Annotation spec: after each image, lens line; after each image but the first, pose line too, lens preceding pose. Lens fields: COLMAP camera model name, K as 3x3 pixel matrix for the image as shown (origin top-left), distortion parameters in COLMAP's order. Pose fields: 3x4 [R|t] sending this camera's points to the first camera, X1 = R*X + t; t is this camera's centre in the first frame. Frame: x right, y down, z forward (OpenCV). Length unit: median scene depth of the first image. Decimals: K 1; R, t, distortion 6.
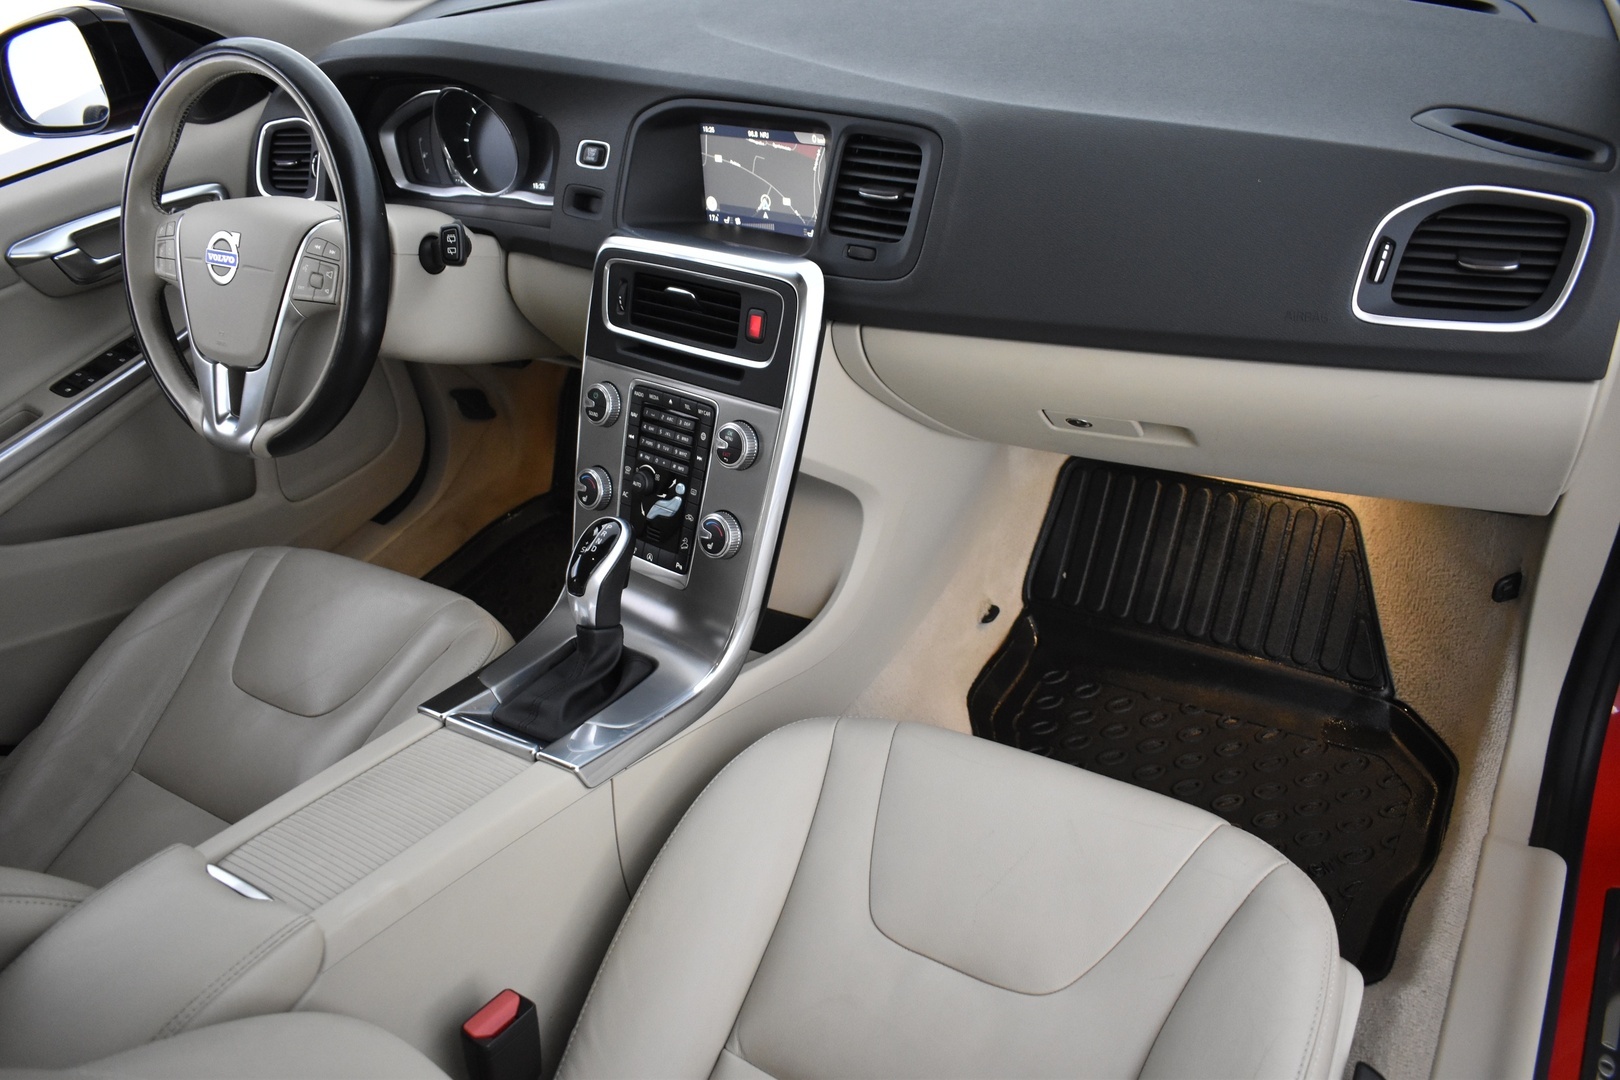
lens RADIAL K [[1251.4, 0, 806.0], [0, 1251.4, 532.4], [0, 0, 1]] dist [-0.092745, -0.008411]
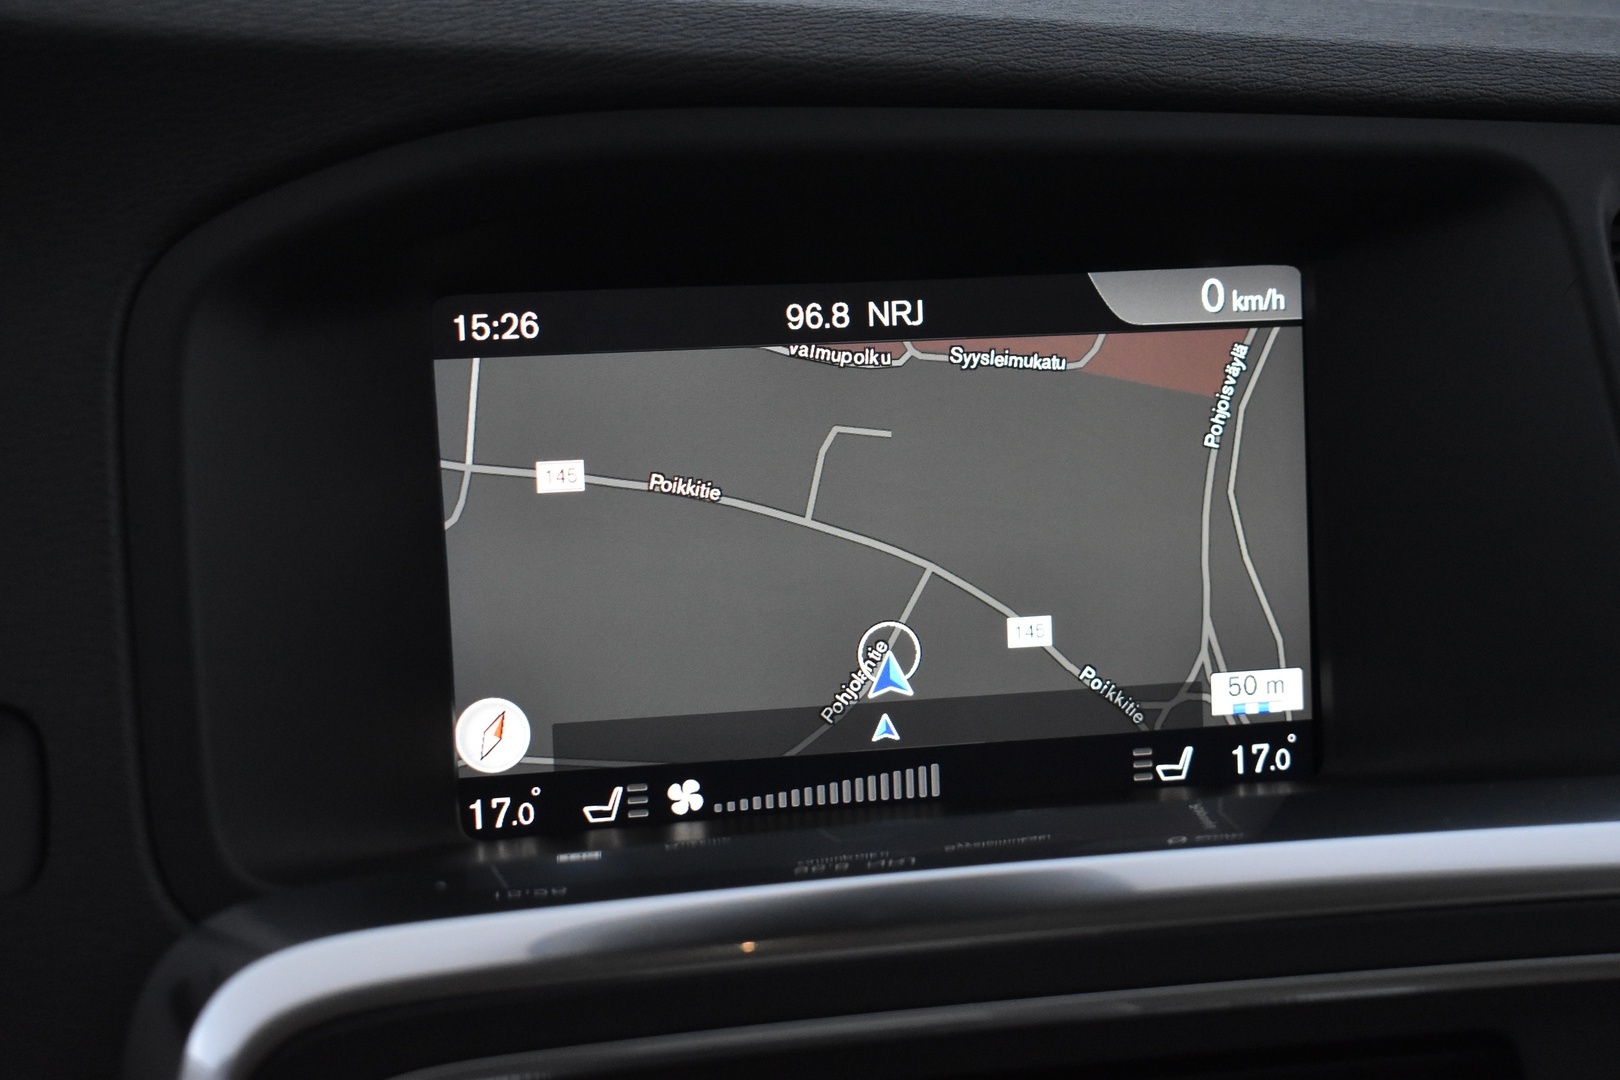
lens RADIAL K [[3083.0, 0, 807.4], [0, 3083.0, 540.3], [0, 0, 1]] dist [0.022991, 0.000000]
pose [[0.597563, -0.038158, 0.800914, -0.429407], [0.372708, 0.897617, -0.235313, -0.177122], [-0.709935, 0.439121, 0.550604, 0.749361]]
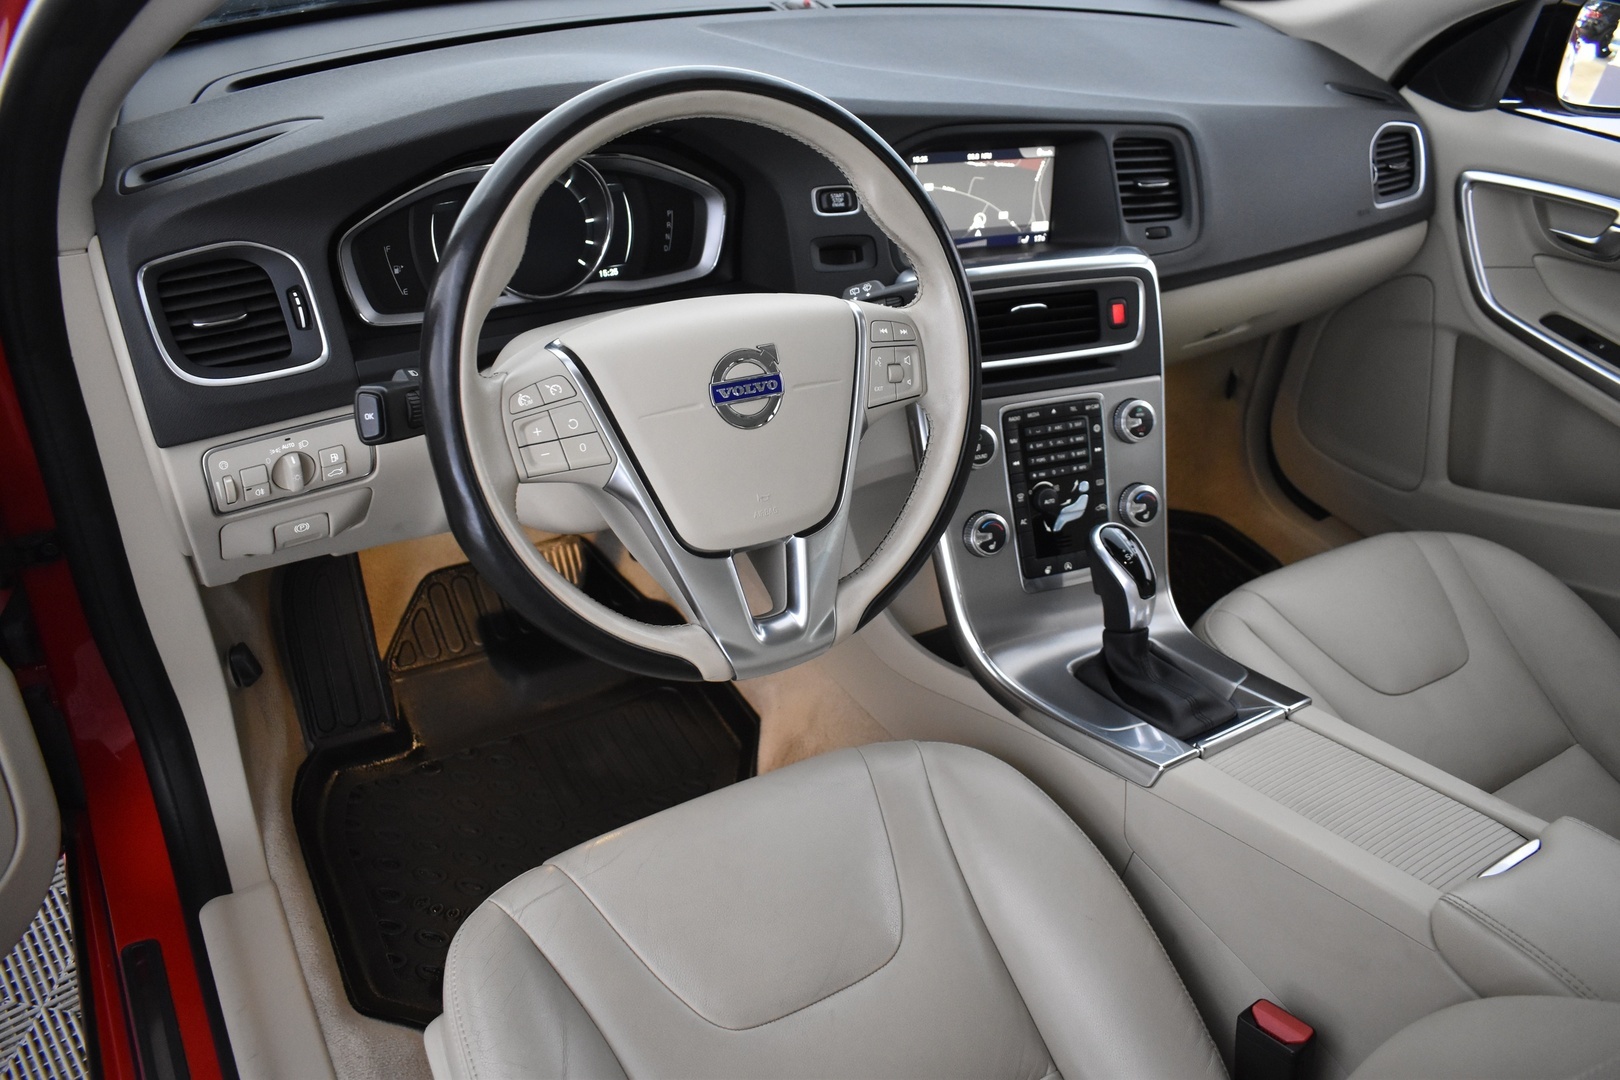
lens RADIAL K [[1251.4, 0, 811.9], [0, 1251.4, 529.8], [0, 0, 1]] dist [-0.092745, -0.008411]
pose [[0.445065, -0.331983, 0.831688, -1.071820], [0.388791, 0.908279, 0.154501, -0.249568], [-0.806696, 0.254590, 0.533315, 0.631722]]
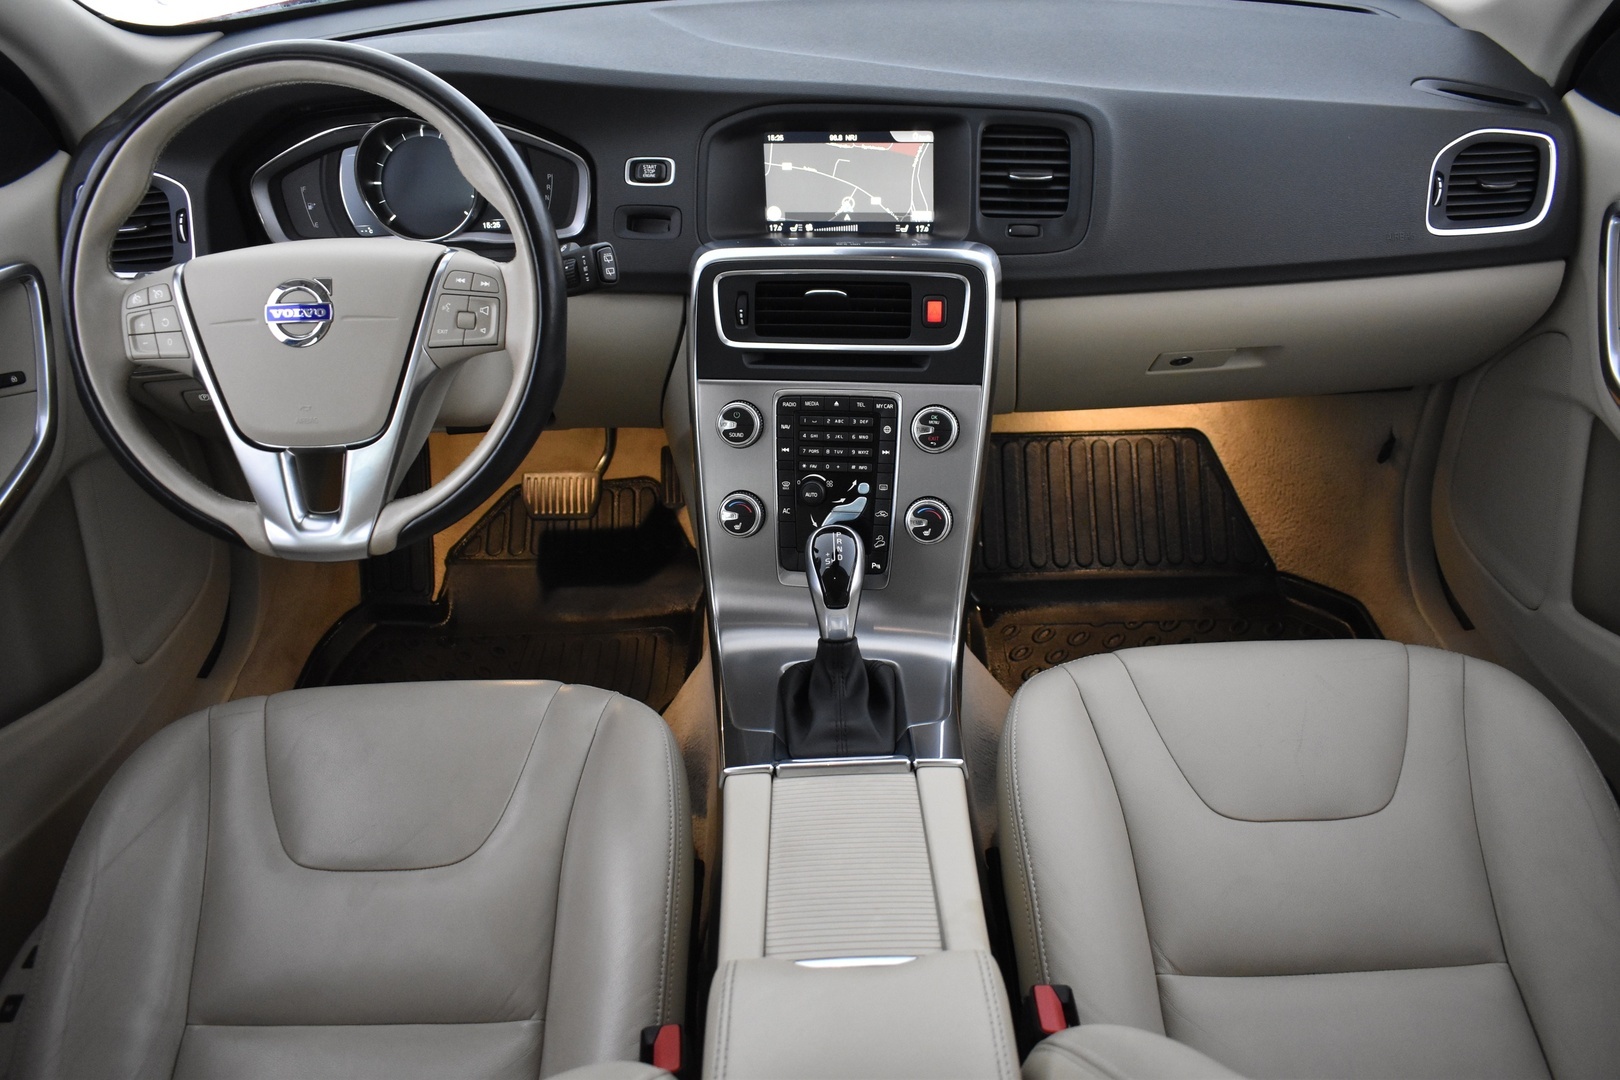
lens RADIAL K [[1251.4, 0, 805.8], [0, 1251.4, 532.7], [0, 0, 1]] dist [-0.092745, -0.008411]
pose [[0.842644, -0.197073, 0.501112, -0.636556], [0.230797, 0.972987, -0.005448, -0.005884], [-0.486502, 0.120246, 0.865365, 0.168738]]
